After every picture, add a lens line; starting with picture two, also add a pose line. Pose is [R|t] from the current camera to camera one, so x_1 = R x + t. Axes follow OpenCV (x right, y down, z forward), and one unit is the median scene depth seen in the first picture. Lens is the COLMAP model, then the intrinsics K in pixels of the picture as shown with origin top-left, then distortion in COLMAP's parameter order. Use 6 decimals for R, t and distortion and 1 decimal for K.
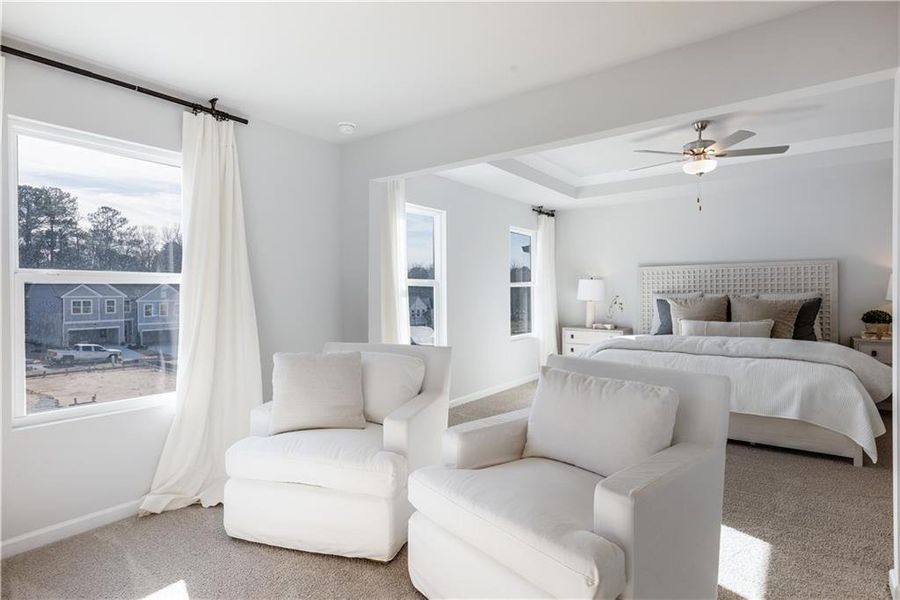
lens RADIAL K [[463.9, 0, 451.6], [0, 463.9, 297.7], [0, 0, 1]] dist [0.001563, 0.000006]
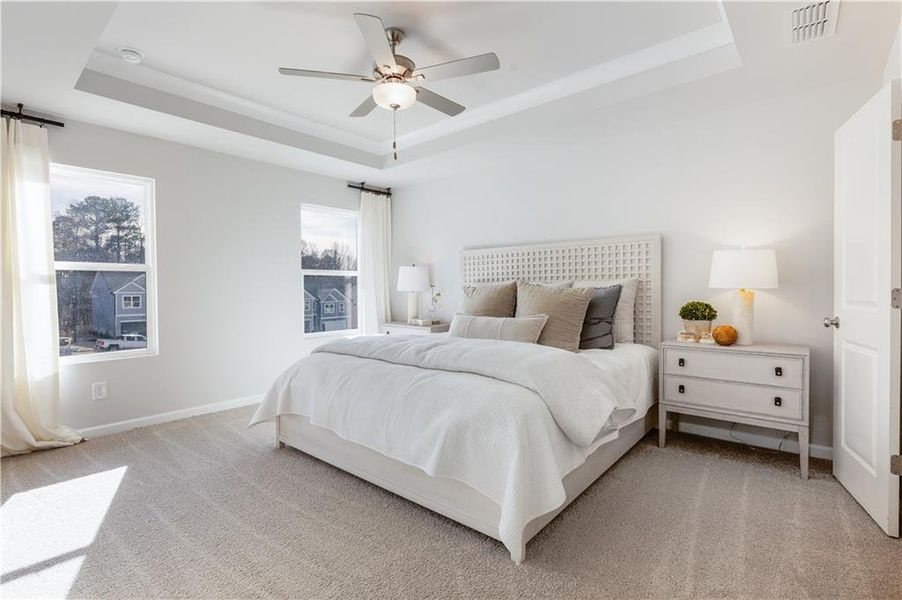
lens RADIAL K [[423.9, 0, 449.2], [0, 423.9, 297.6], [0, 0, 1]] dist [-0.007322, -0.000867]
pose [[0.997546, -0.000272, -0.070009, 0.403938], [0.000921, 0.999957, 0.009246, 0.009661], [0.070004, -0.009288, 0.997503, 0.223072]]
